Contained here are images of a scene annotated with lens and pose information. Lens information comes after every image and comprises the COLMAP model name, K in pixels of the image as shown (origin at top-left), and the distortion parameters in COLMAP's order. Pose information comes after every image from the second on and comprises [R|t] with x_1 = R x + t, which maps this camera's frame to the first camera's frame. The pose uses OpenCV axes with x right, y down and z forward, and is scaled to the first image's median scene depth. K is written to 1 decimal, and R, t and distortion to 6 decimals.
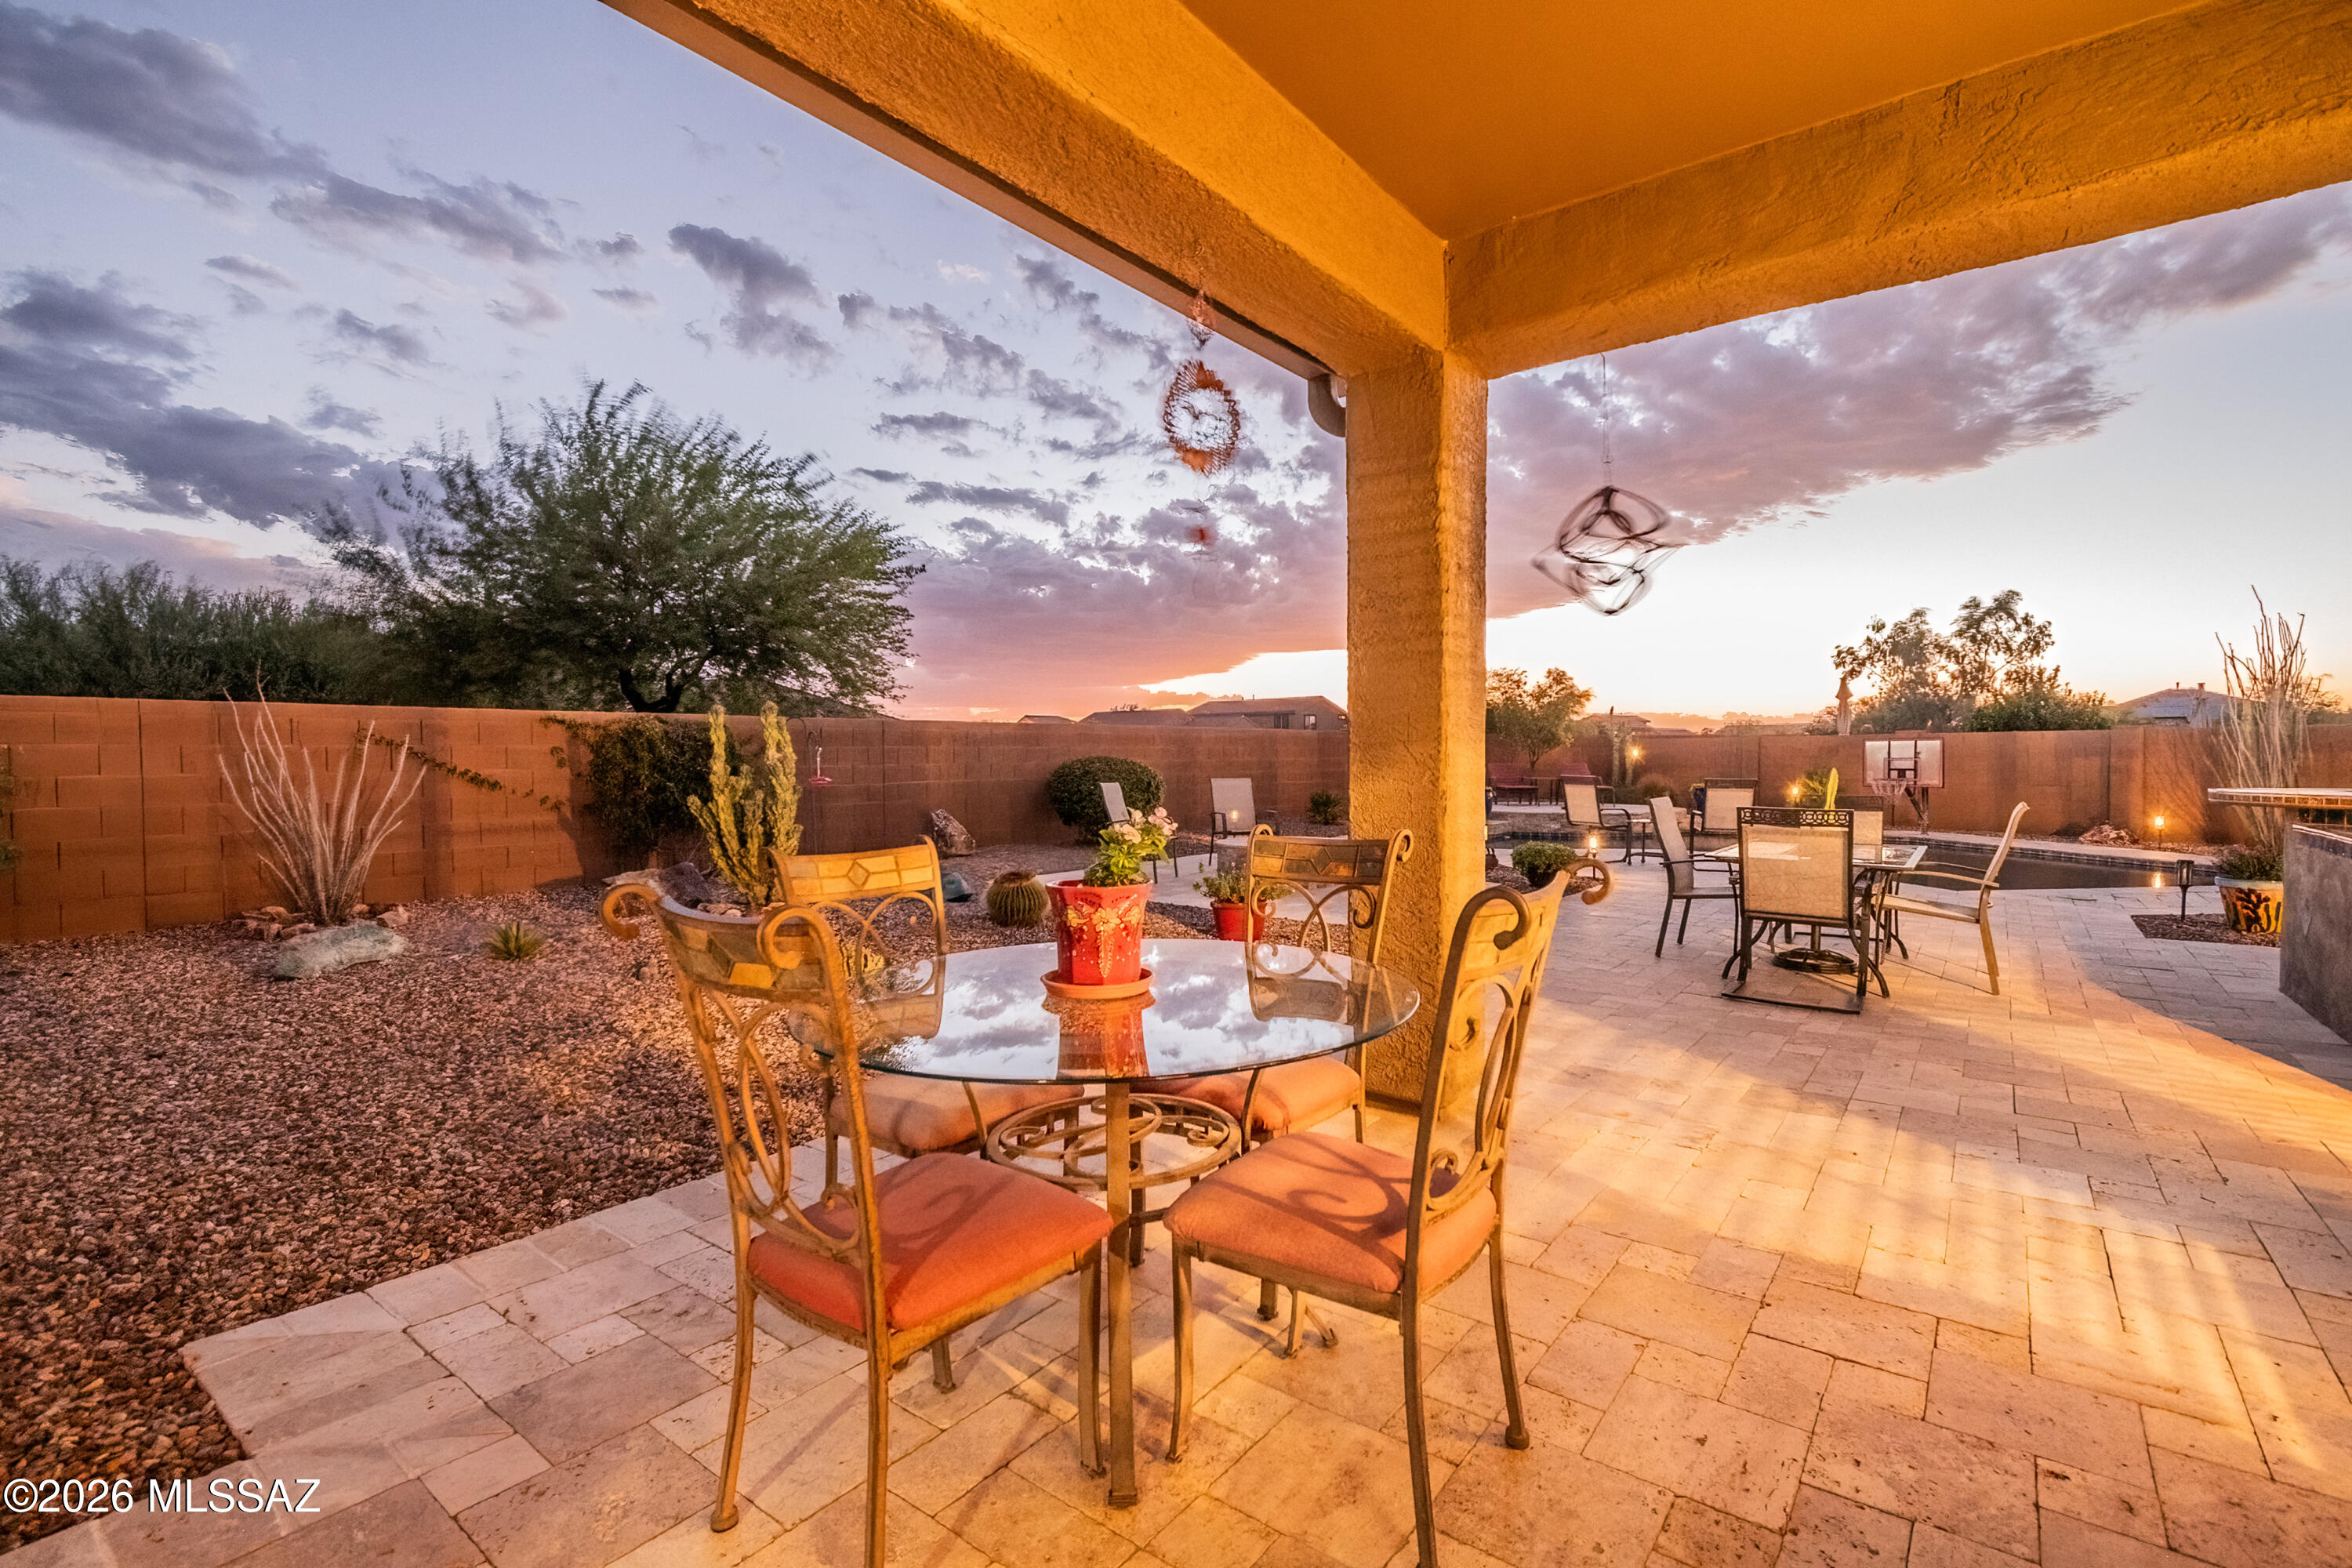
lens RADIAL K [[1070.8, 0, 1148.0], [0, 1070.8, 800.9], [0, 0, 1]] dist [0.008166, -0.007089]
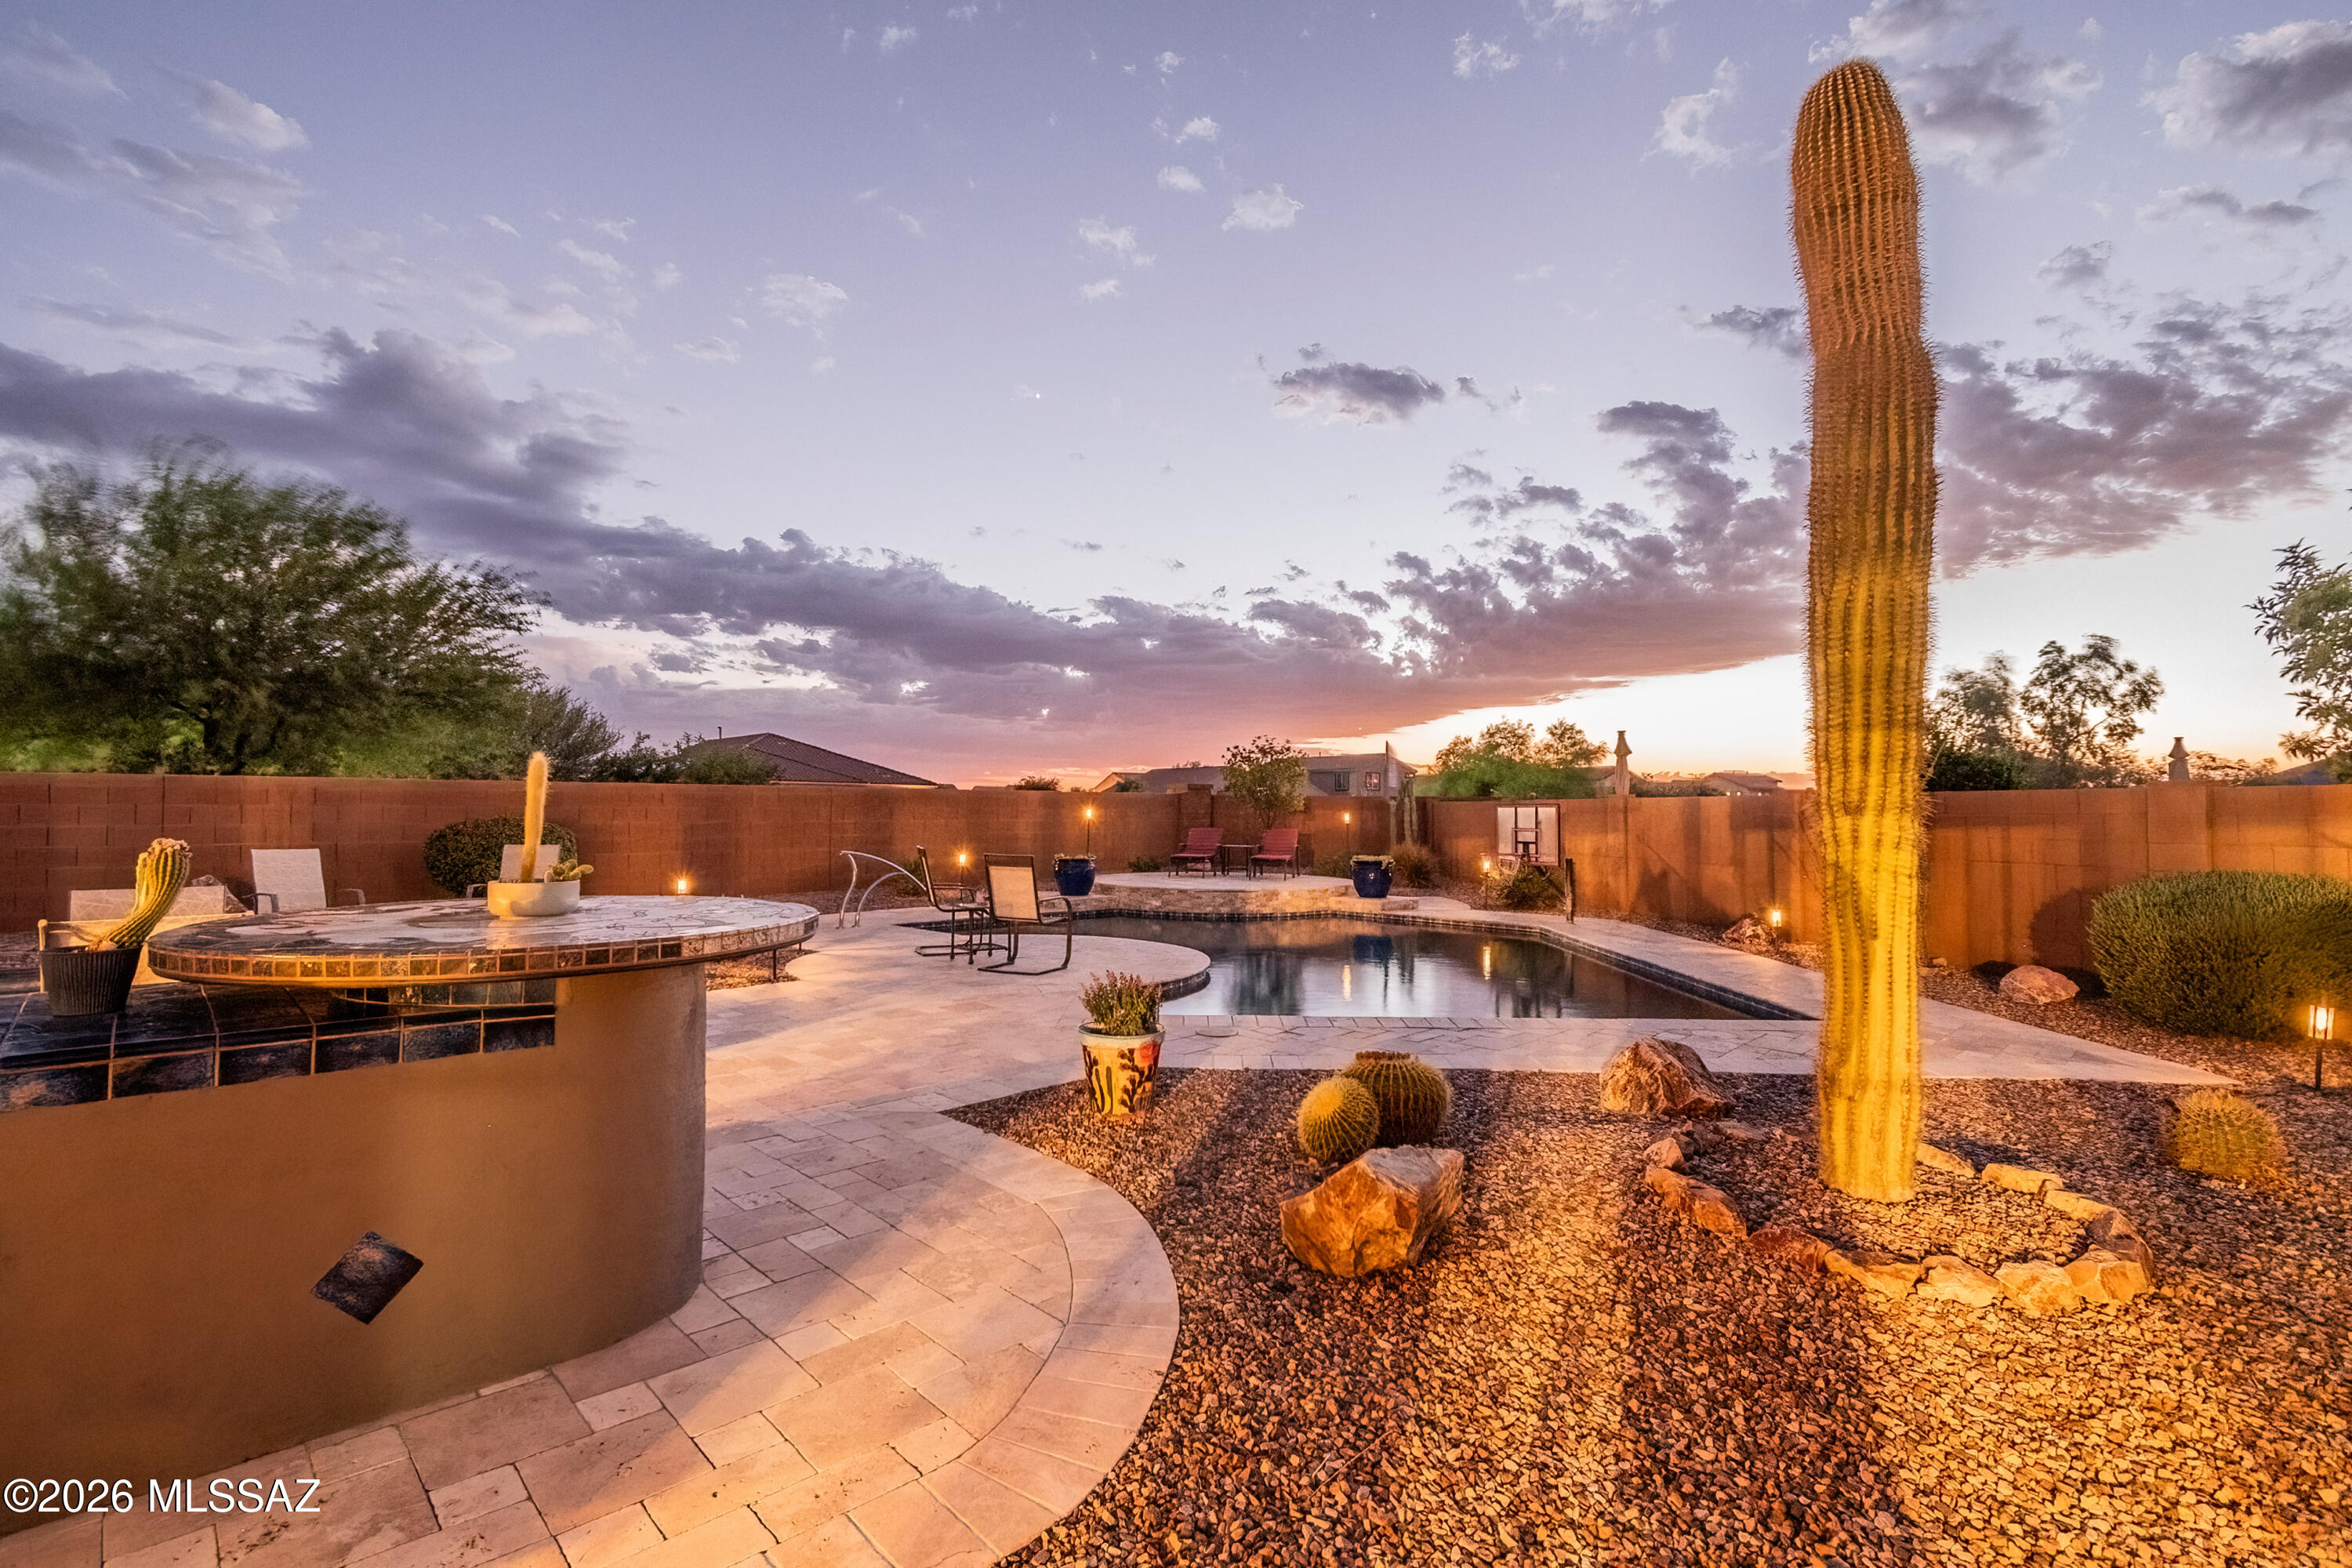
lens RADIAL K [[1070.8, 0, 1130.7], [0, 1070.8, 814.4], [0, 0, 1]] dist [0.008166, -0.007089]
pose [[0.991712, 0.008805, -0.128180, 0.126316], [-0.014080, 0.999088, -0.040307, -0.003407], [0.127708, 0.041777, 0.990932, 0.041720]]
